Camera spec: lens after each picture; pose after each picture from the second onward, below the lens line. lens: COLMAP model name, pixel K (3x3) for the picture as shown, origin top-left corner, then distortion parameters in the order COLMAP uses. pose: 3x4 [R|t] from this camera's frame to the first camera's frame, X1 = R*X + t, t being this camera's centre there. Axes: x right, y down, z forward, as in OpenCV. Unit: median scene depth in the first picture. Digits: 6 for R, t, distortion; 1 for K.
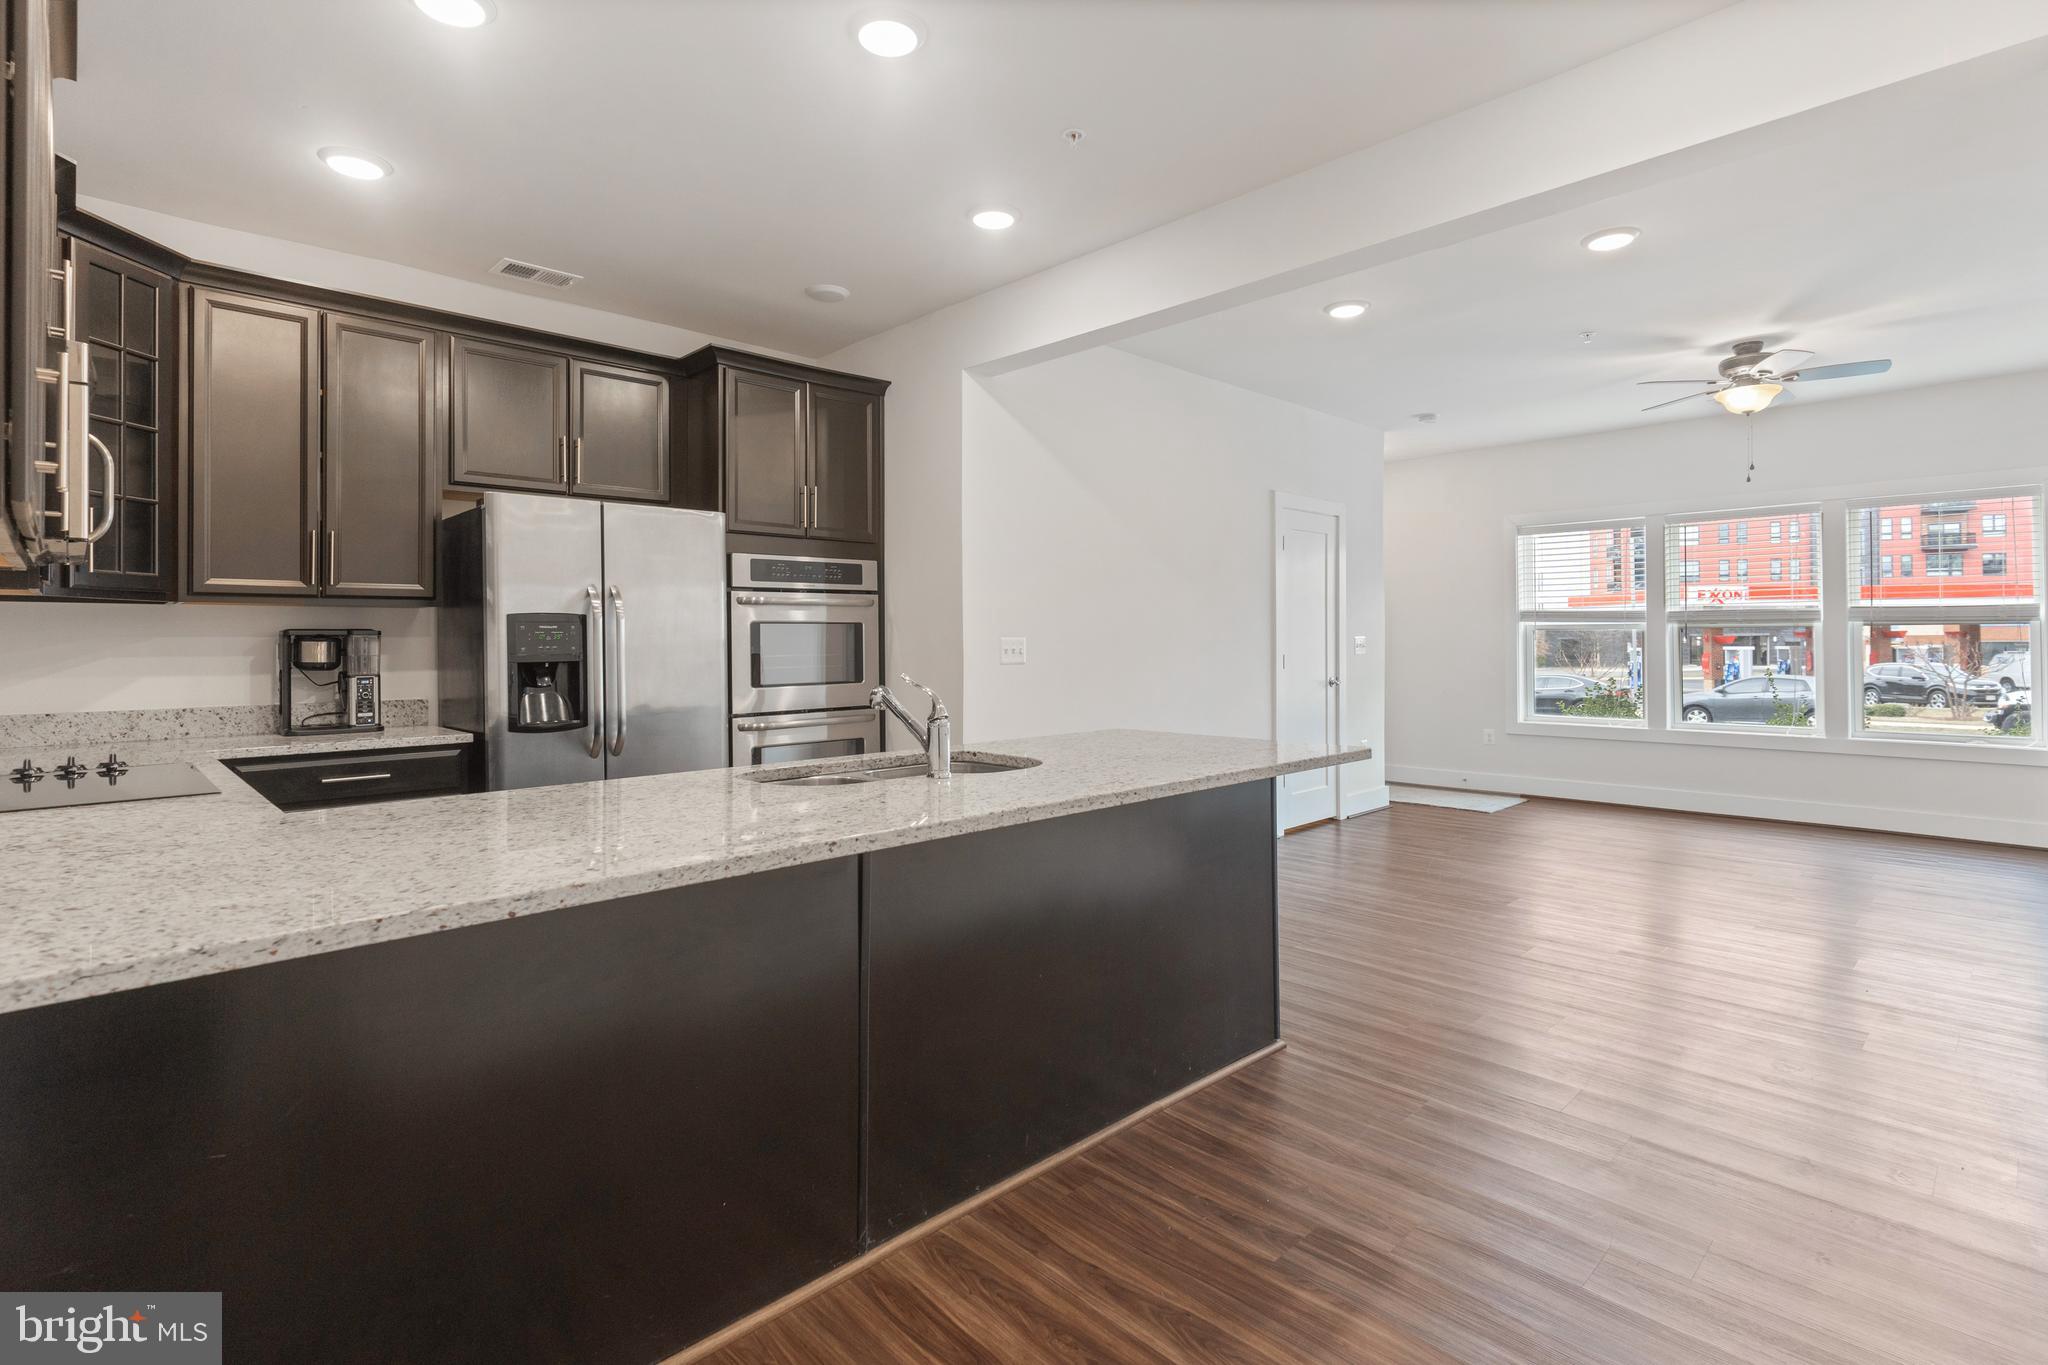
lens RADIAL K [[969.6, 0, 971.2], [0, 969.6, 650.5], [0, 0, 1]] dist [-0.004229, -0.001077]
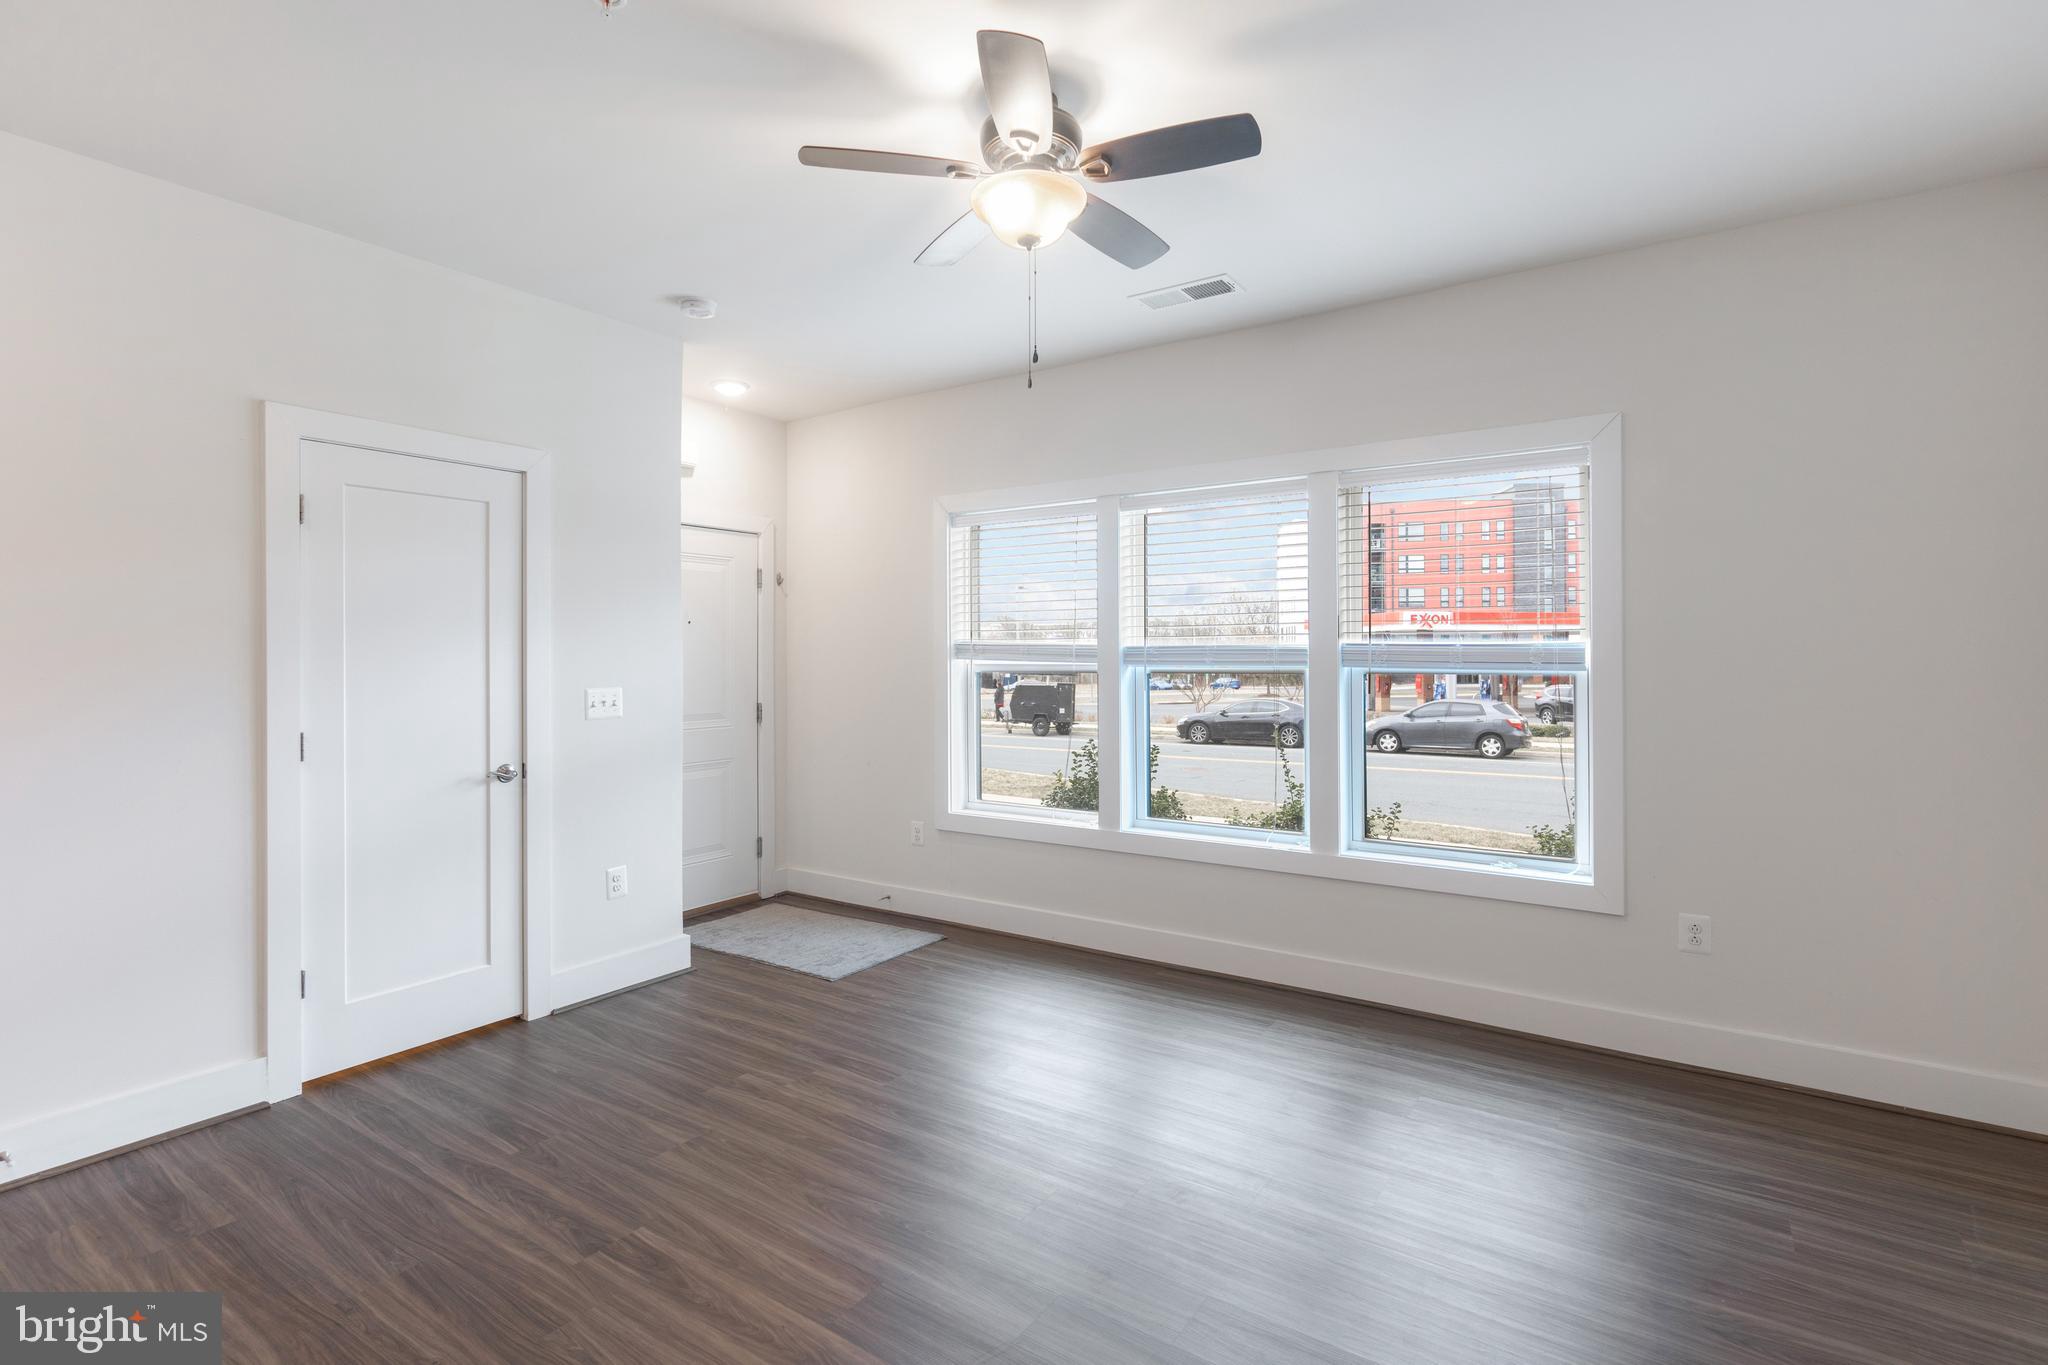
lens RADIAL K [[969.6, 0, 971.2], [0, 969.6, 650.5], [0, 0, 1]] dist [-0.004229, -0.001077]
pose [[0.980199, 0.006777, 0.197897, 0.449009], [-0.003553, 0.999855, -0.016641, -0.024413], [-0.197982, 0.015609, 0.980081, 0.354582]]
